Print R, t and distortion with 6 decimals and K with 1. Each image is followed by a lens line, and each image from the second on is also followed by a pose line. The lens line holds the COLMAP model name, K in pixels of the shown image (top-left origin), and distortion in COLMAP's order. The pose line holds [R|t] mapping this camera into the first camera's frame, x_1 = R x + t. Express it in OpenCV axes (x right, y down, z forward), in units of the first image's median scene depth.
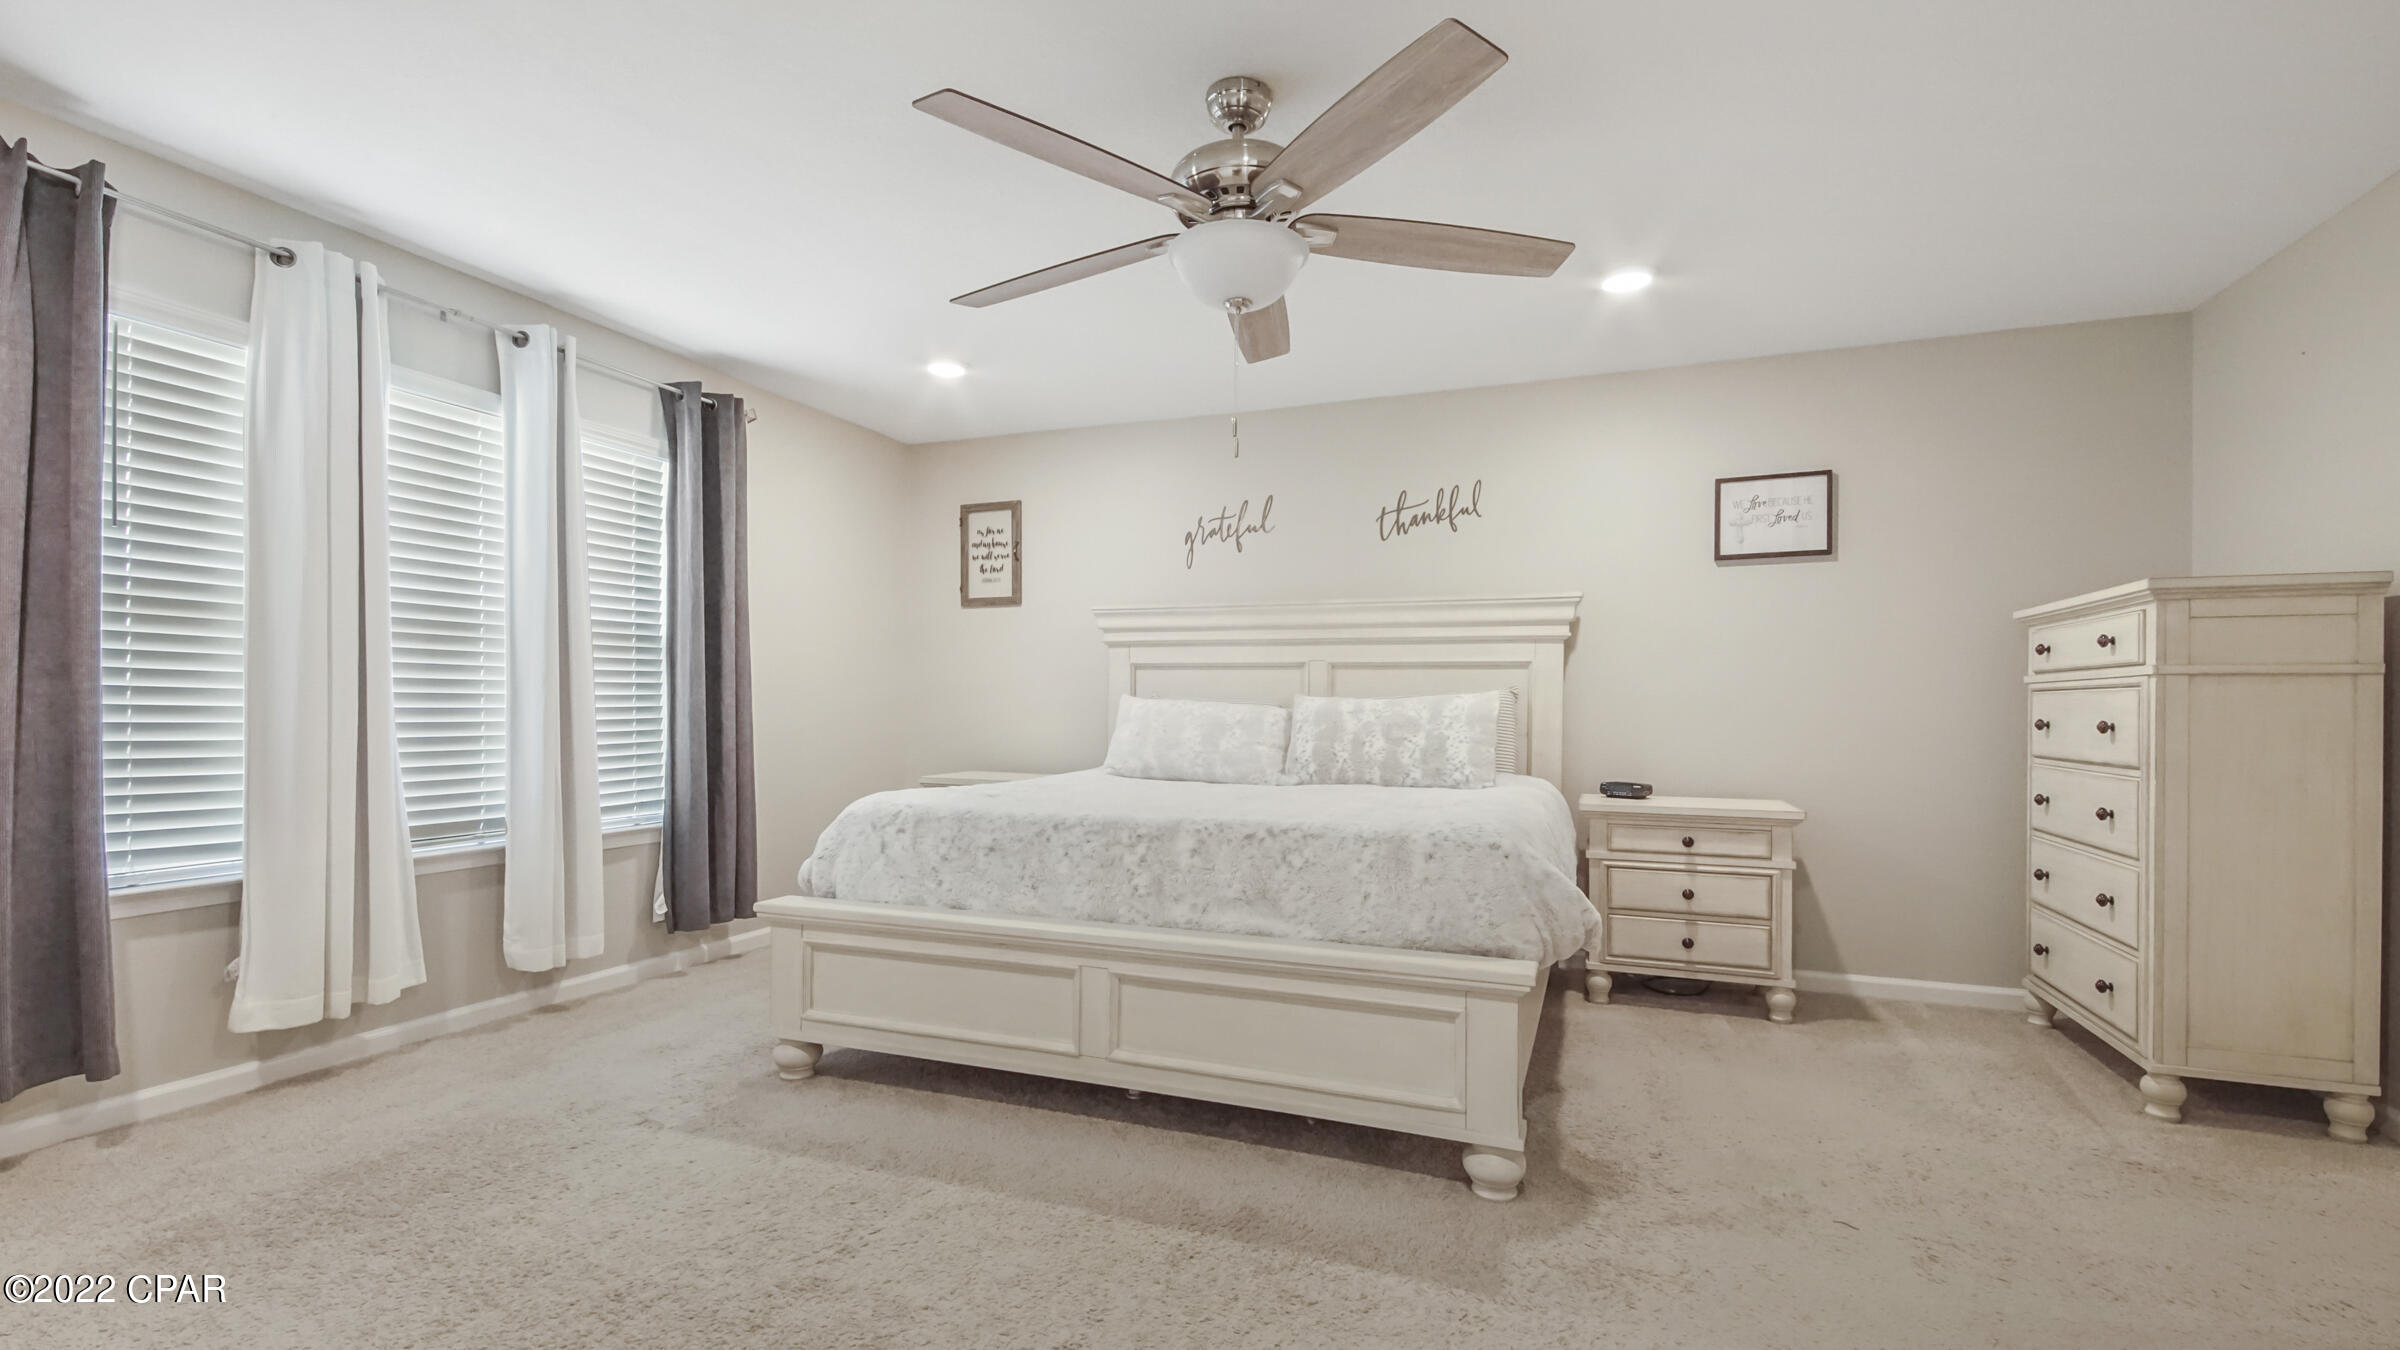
lens RADIAL K [[1051.7, 0, 1197.6], [0, 1051.7, 694.6], [0, 0, 1]] dist [0.026412, -0.015136]
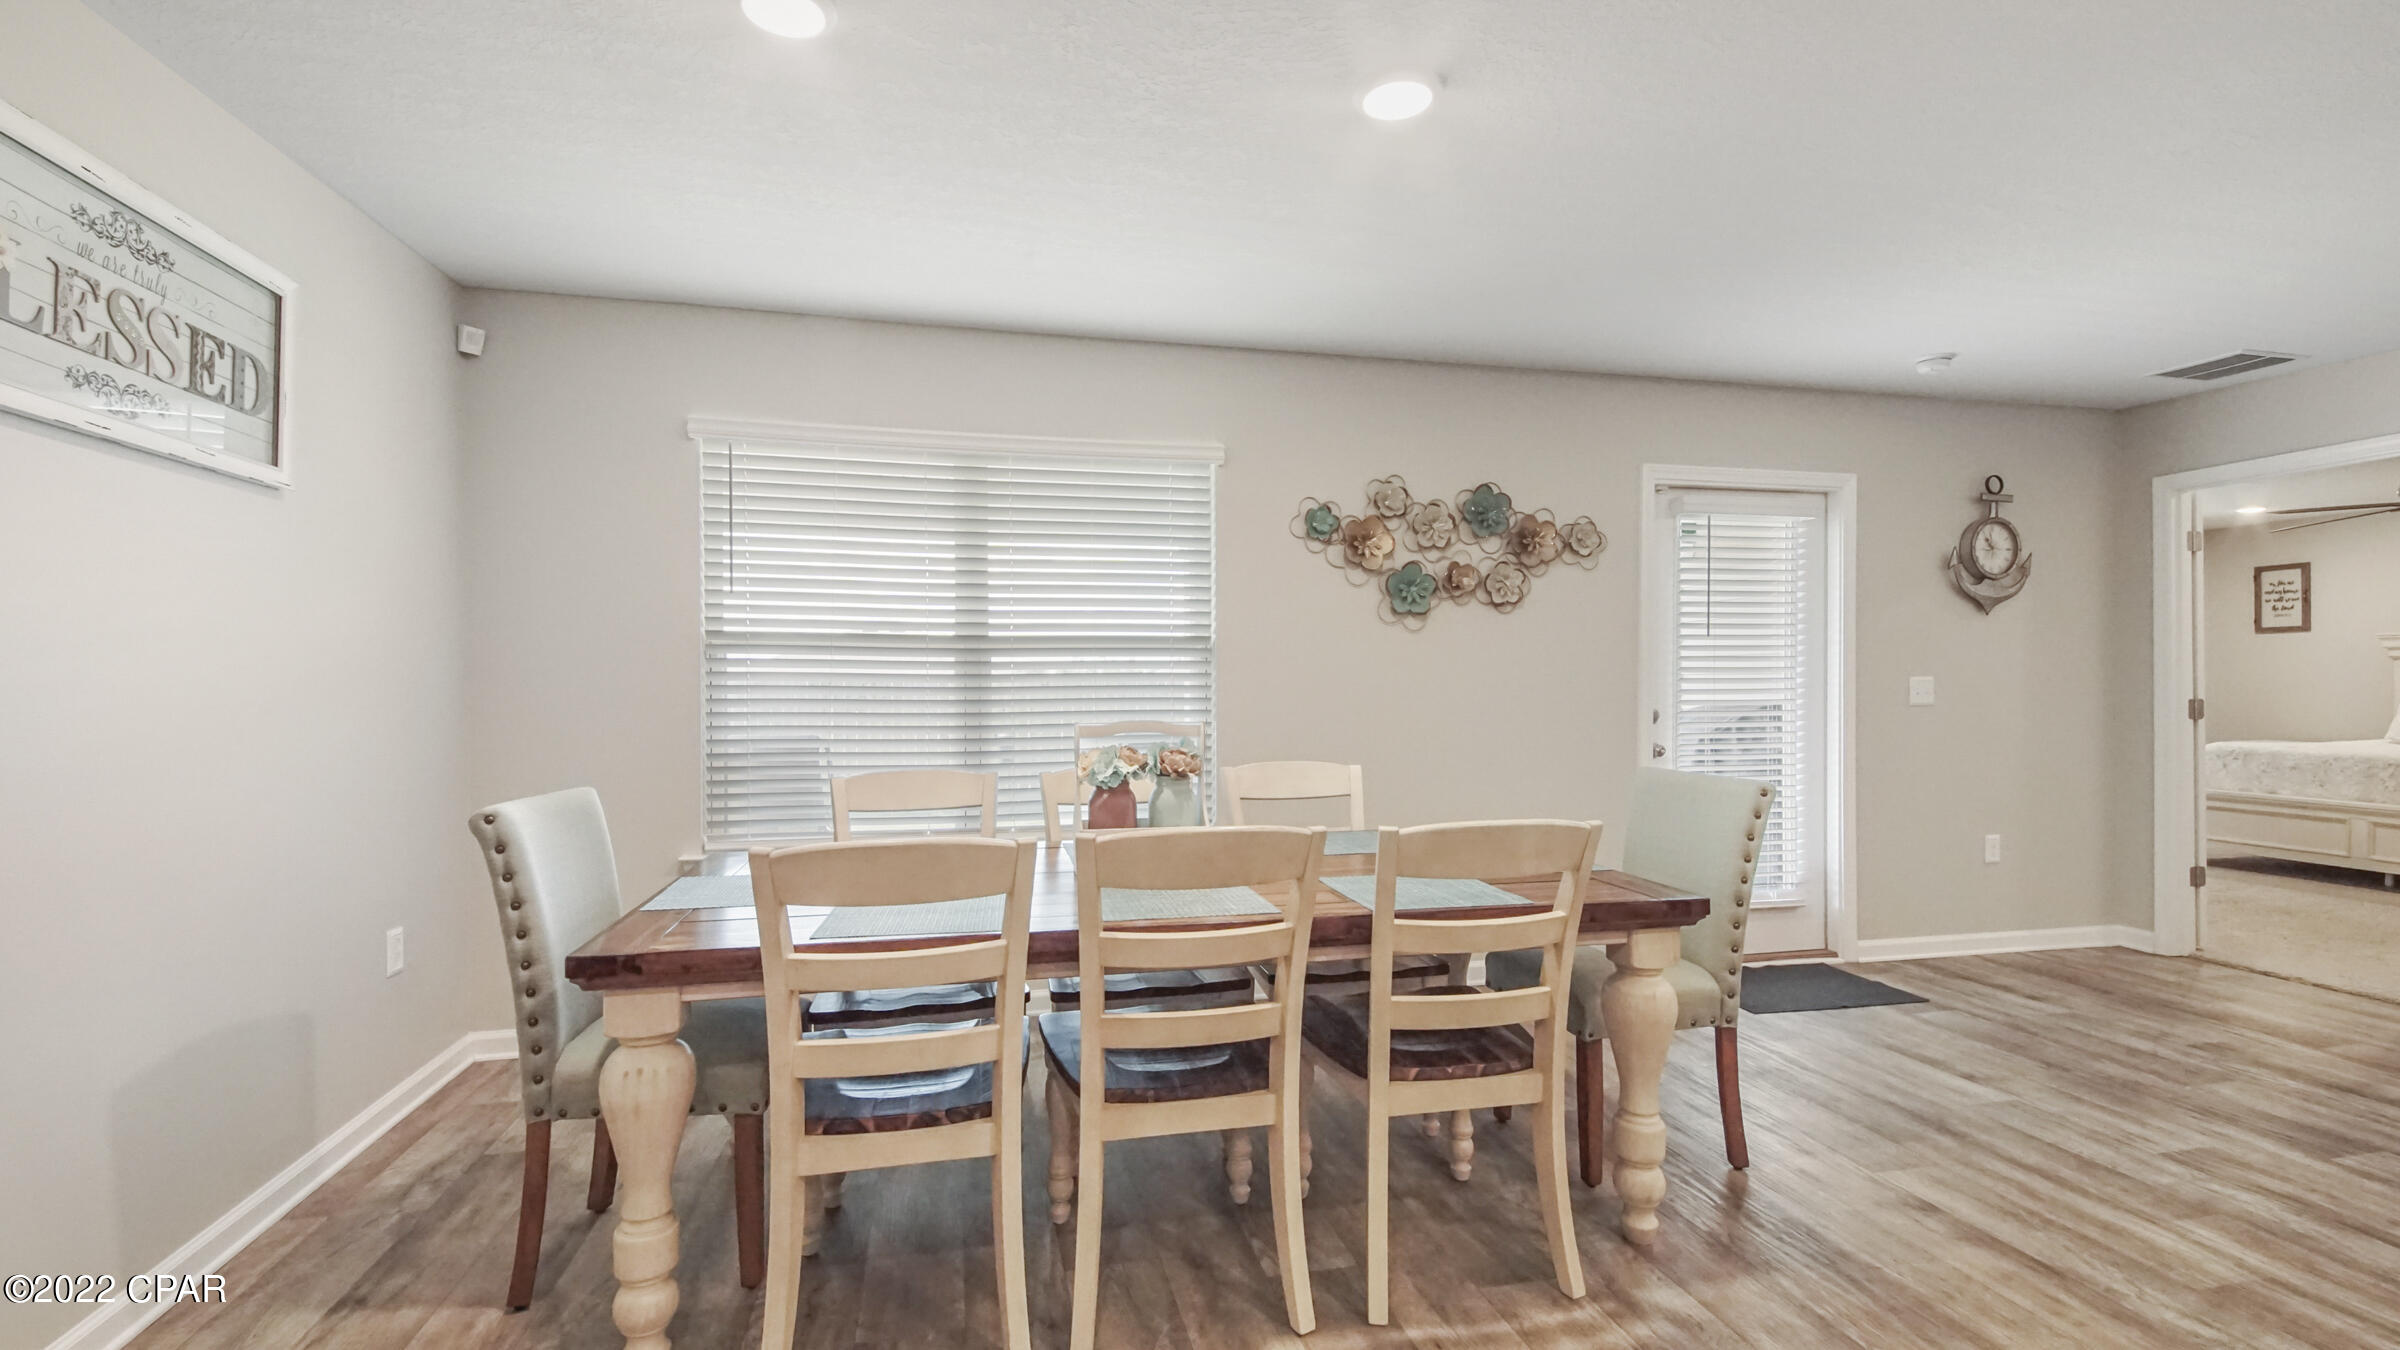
lens RADIAL K [[1051.7, 0, 1189.4], [0, 1051.7, 689.3], [0, 0, 1]] dist [0.026412, -0.015136]
pose [[0.558585, -0.004616, -0.829435, 0.231868], [0.013824, 0.999897, 0.003746, -0.037538], [0.829332, -0.013559, 0.558591, -1.391366]]
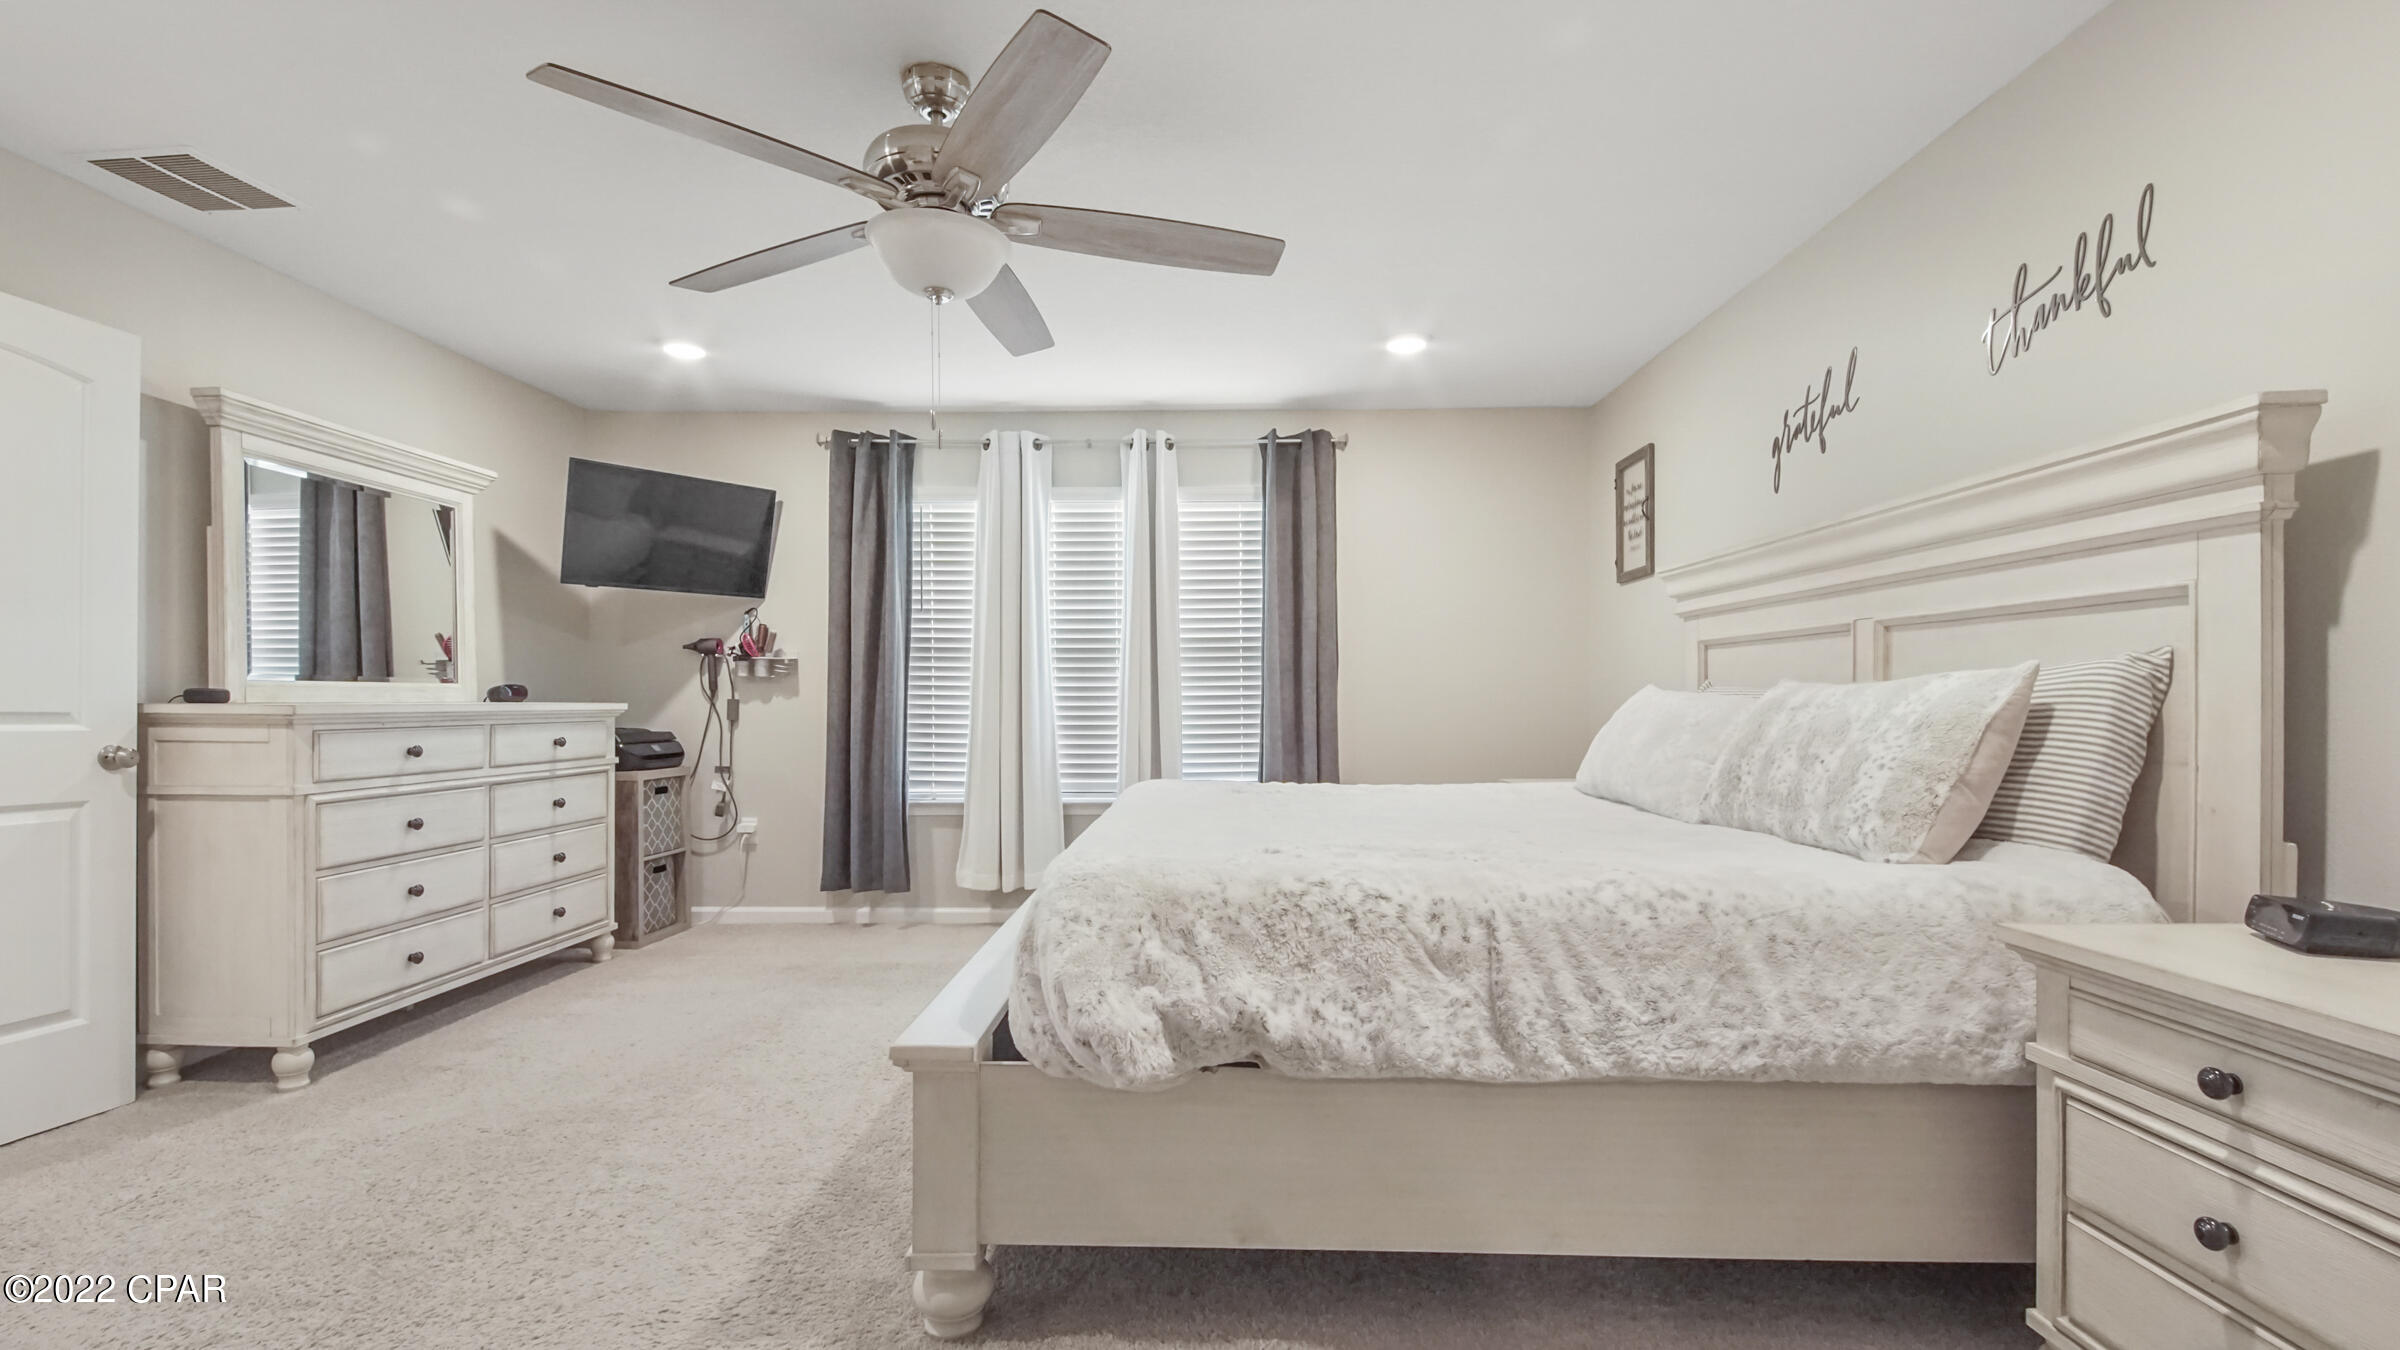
lens RADIAL K [[1051.7, 0, 1166.9], [0, 1051.7, 706.2], [0, 0, 1]] dist [0.026412, -0.015136]
pose [[0.331763, -0.003472, -0.943356, 0.569426], [0.014423, 0.999895, 0.001392, 0.009626], [0.943253, -0.014068, 0.331778, 0.475727]]
